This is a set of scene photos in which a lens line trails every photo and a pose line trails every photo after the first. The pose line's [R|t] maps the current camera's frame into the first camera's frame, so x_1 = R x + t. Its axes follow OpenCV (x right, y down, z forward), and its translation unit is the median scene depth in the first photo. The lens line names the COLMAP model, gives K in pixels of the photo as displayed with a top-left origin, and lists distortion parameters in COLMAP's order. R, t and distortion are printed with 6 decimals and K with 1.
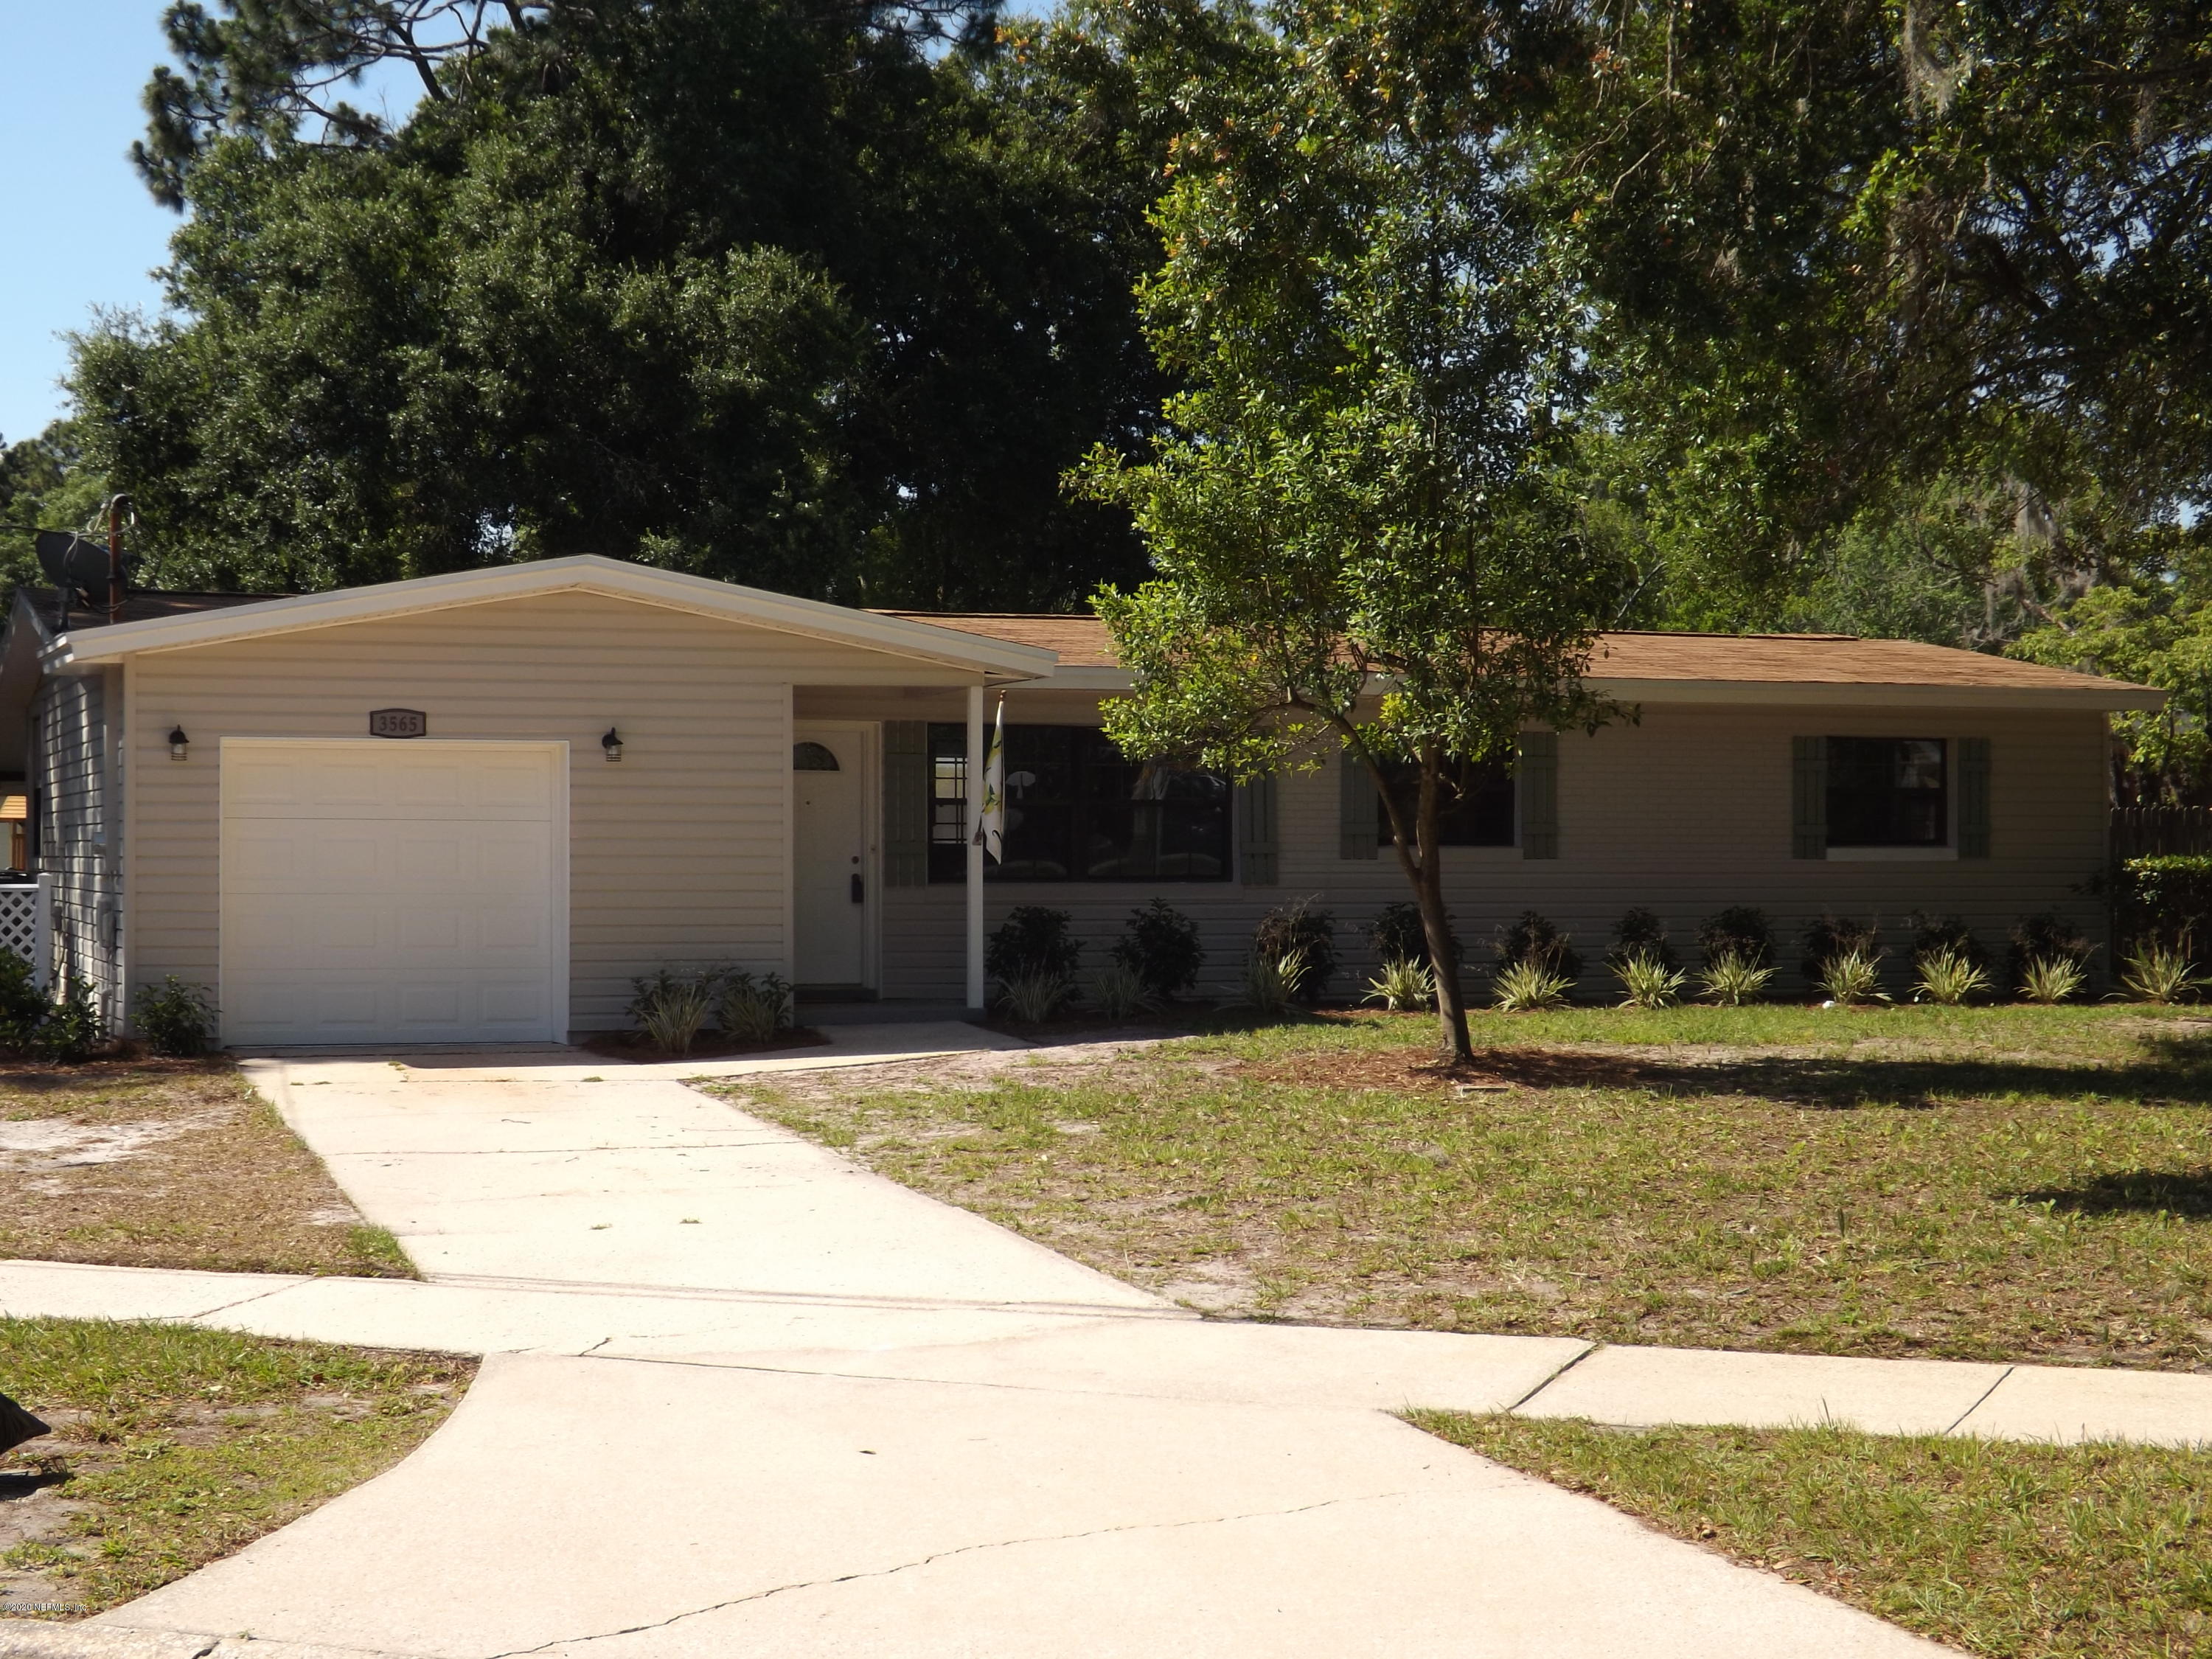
lens RADIAL K [[3768.8, 0, 1104.9], [0, 3768.8, 784.9], [0, 0, 1]] dist [-0.212209, 1.237733]
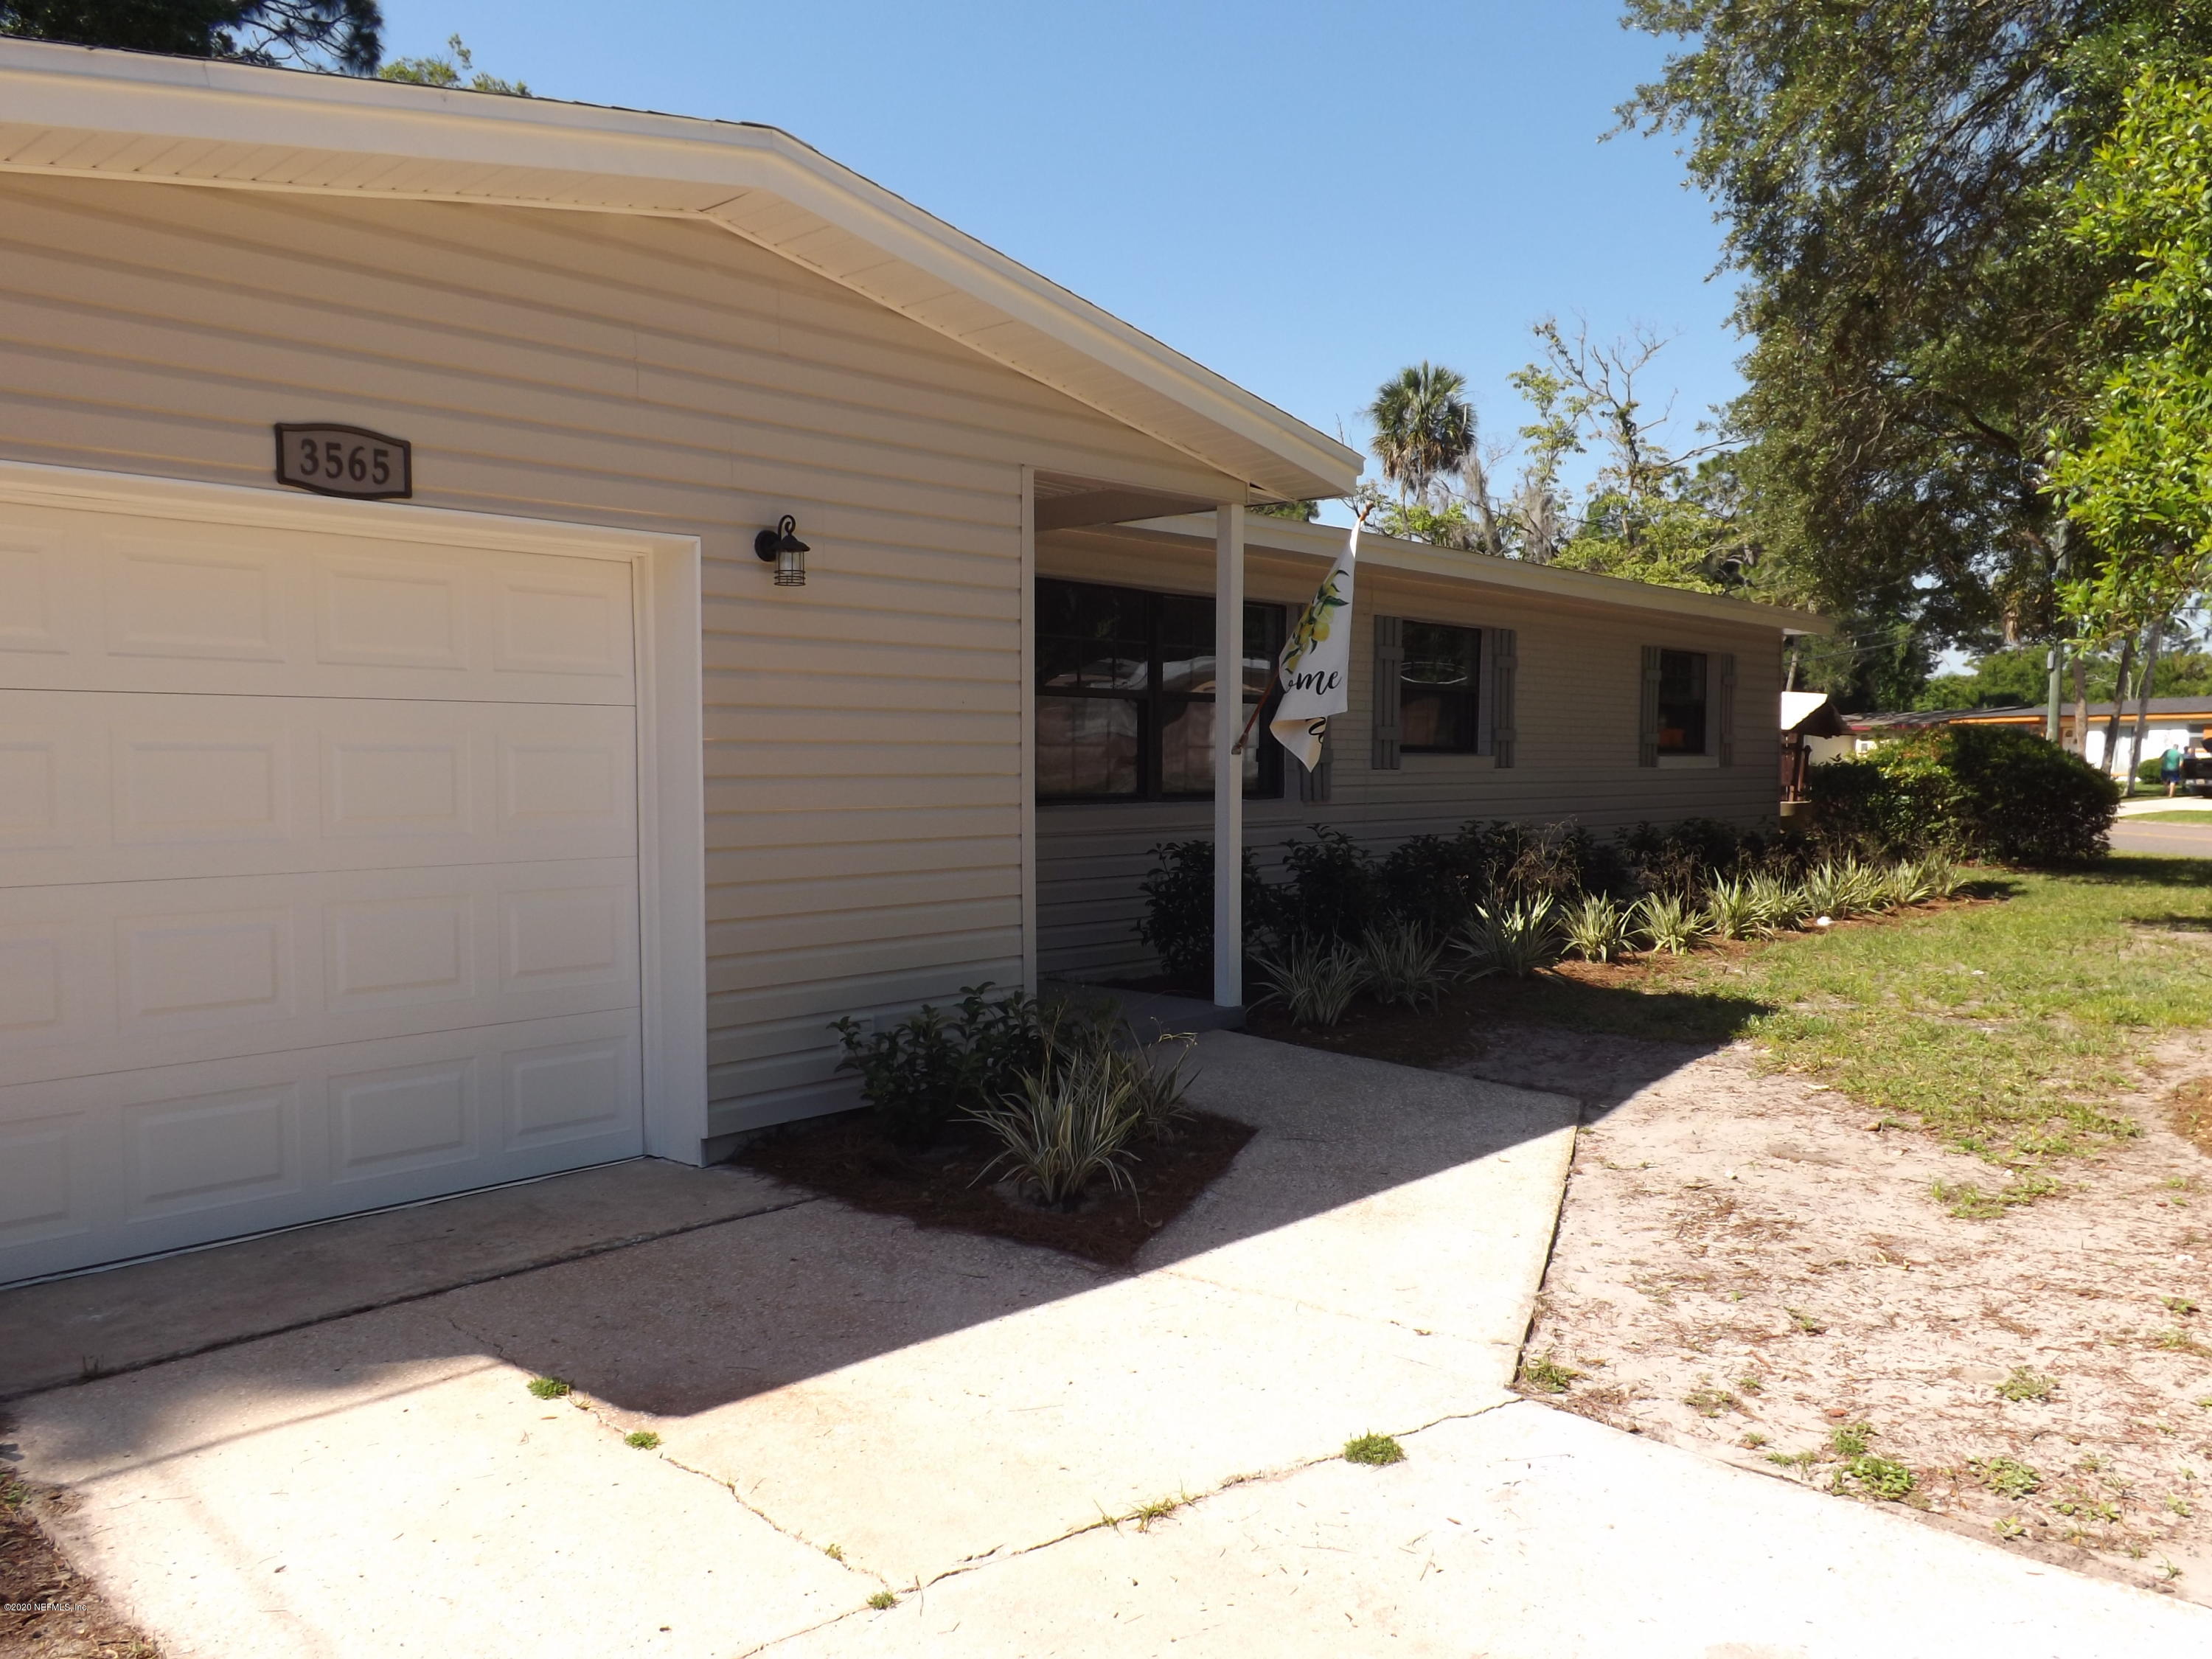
lens RADIAL K [[1795.3, 0, 1107.9], [0, 1795.3, 854.5], [0, 0, 1]] dist [0.003192, 0.001497]
pose [[0.878562, -0.025572, 0.476944, -0.207283], [-0.011410, 0.997157, 0.074481, 0.010839], [-0.477493, -0.070878, 0.875772, 0.773582]]
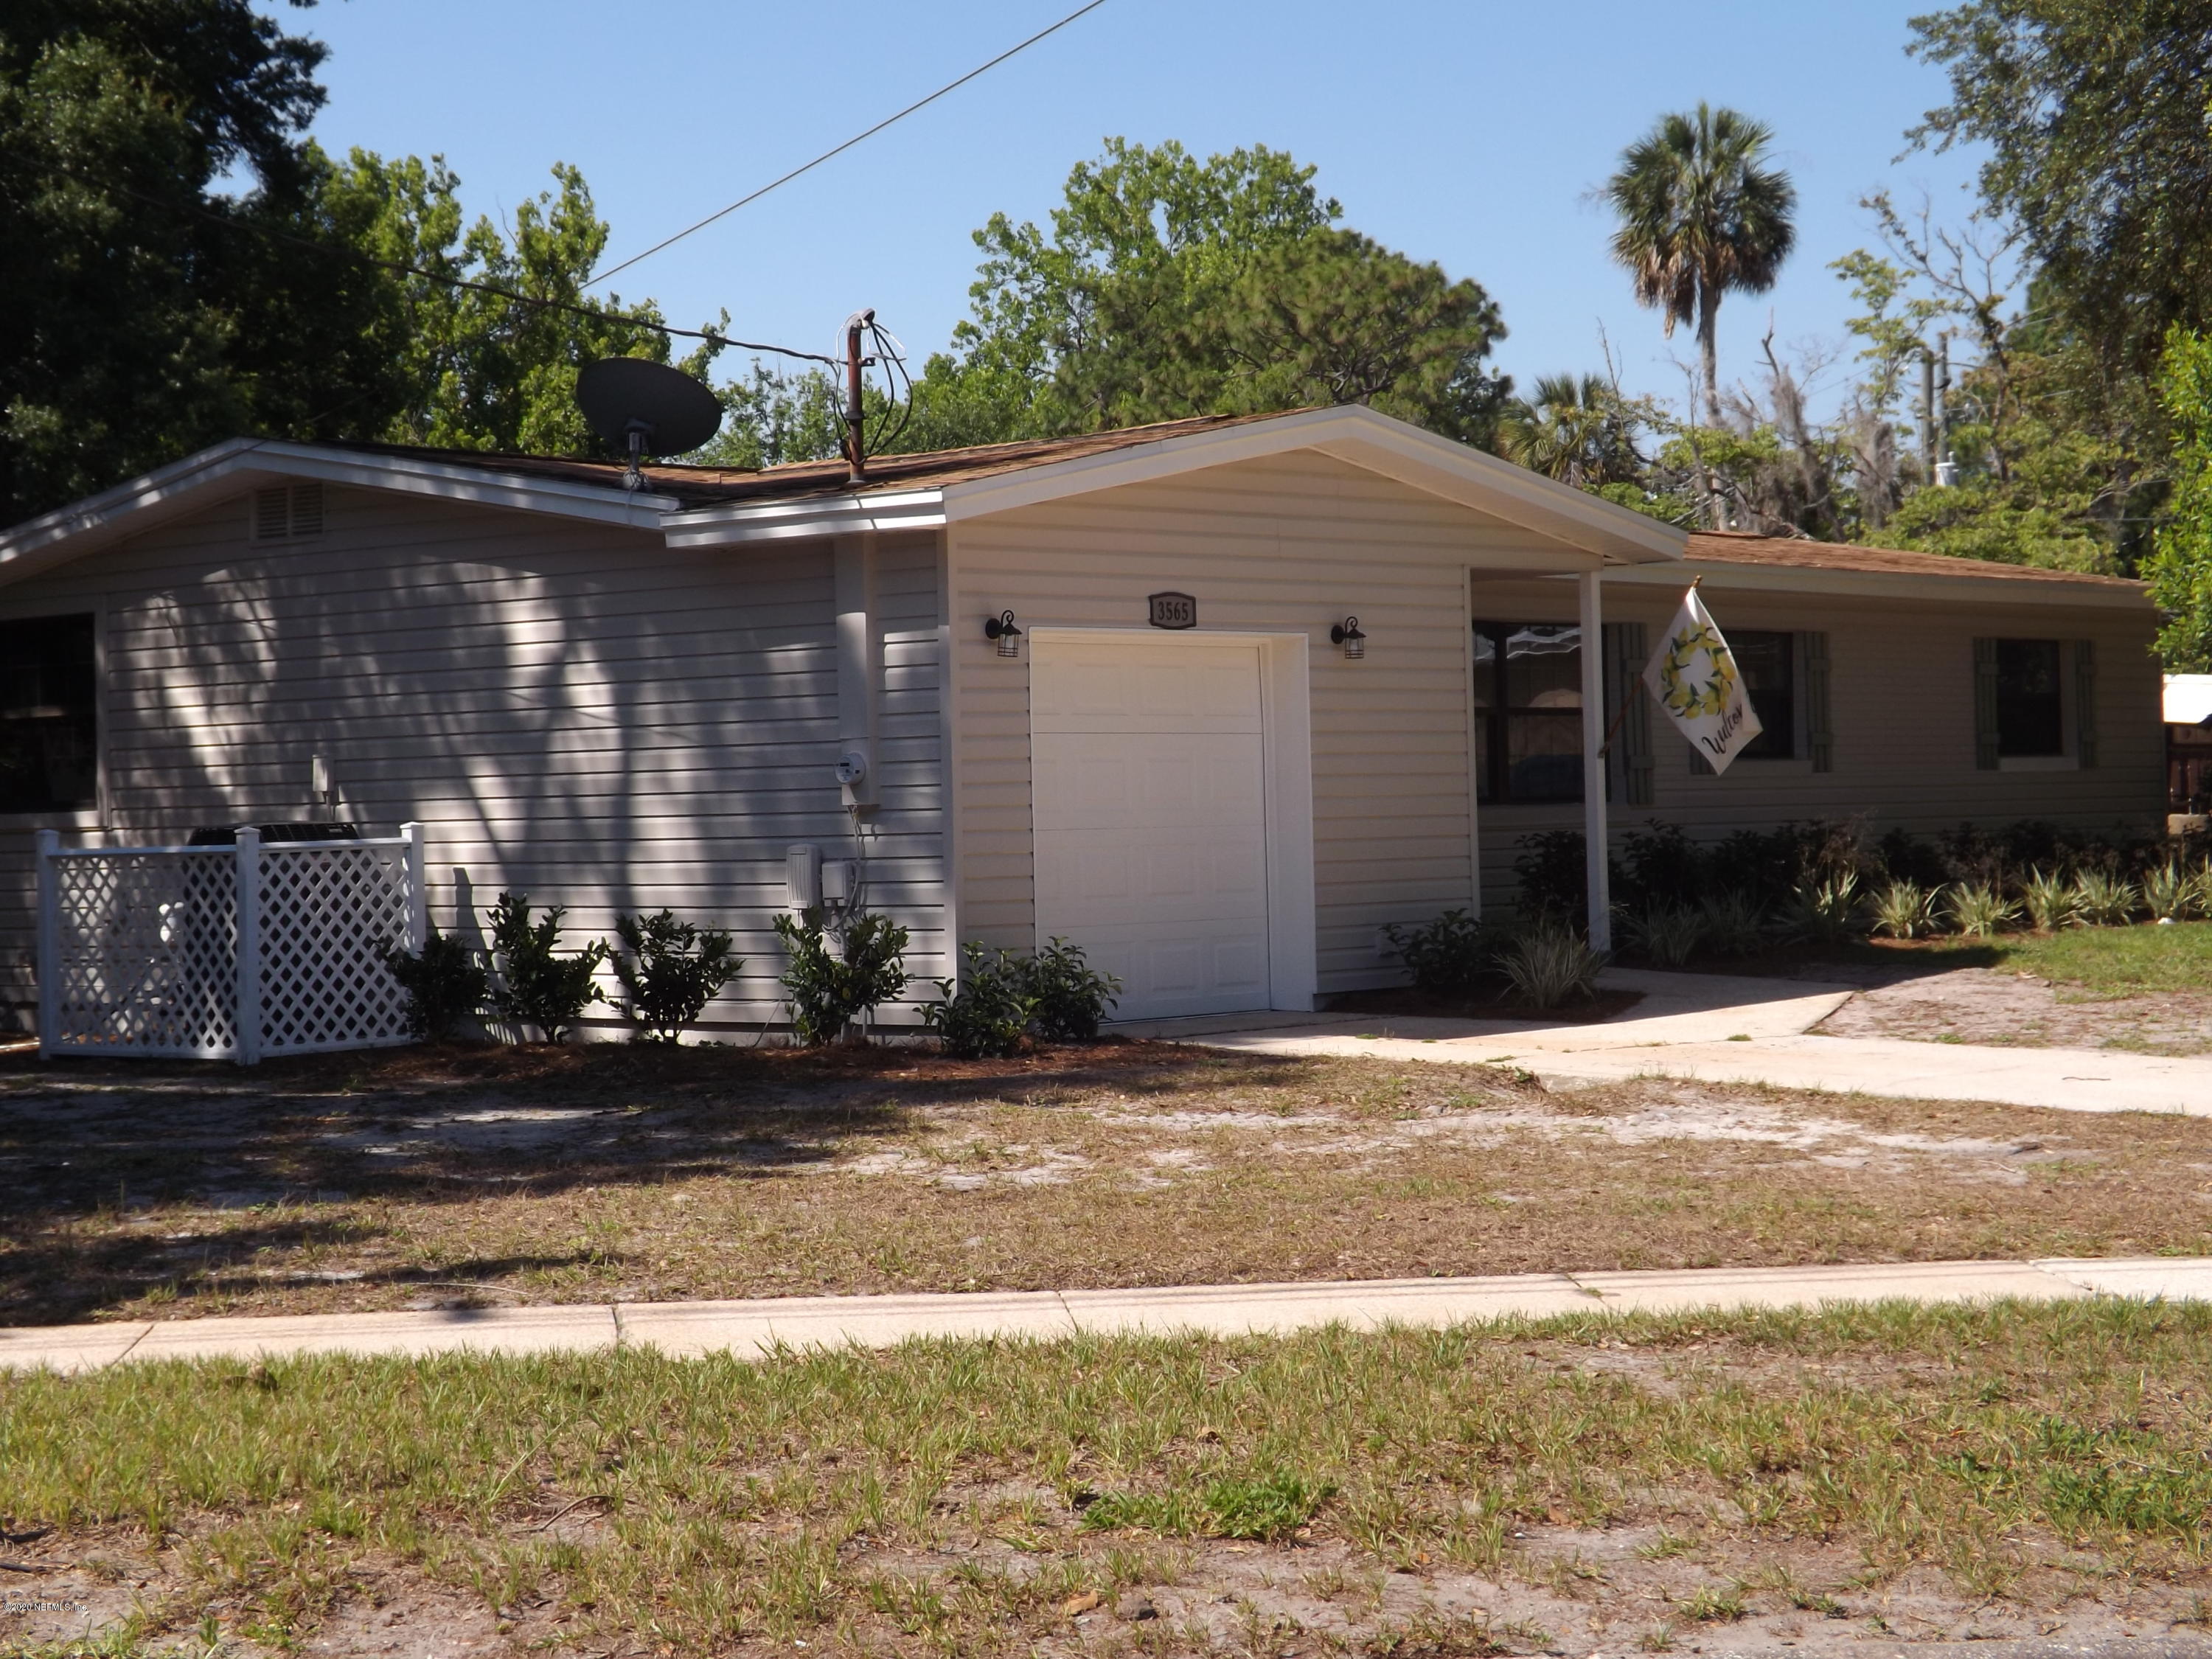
lens RADIAL K [[4289.8, 0, 725.4], [0, 4289.8, 825.2], [0, 0, 1]] dist [-0.019009, 0.282666]
pose [[0.901616, -0.022763, 0.431938, -0.652156], [0.015089, 0.999662, 0.021185, 0.007890], [-0.432274, -0.012583, 0.901655, 0.227663]]
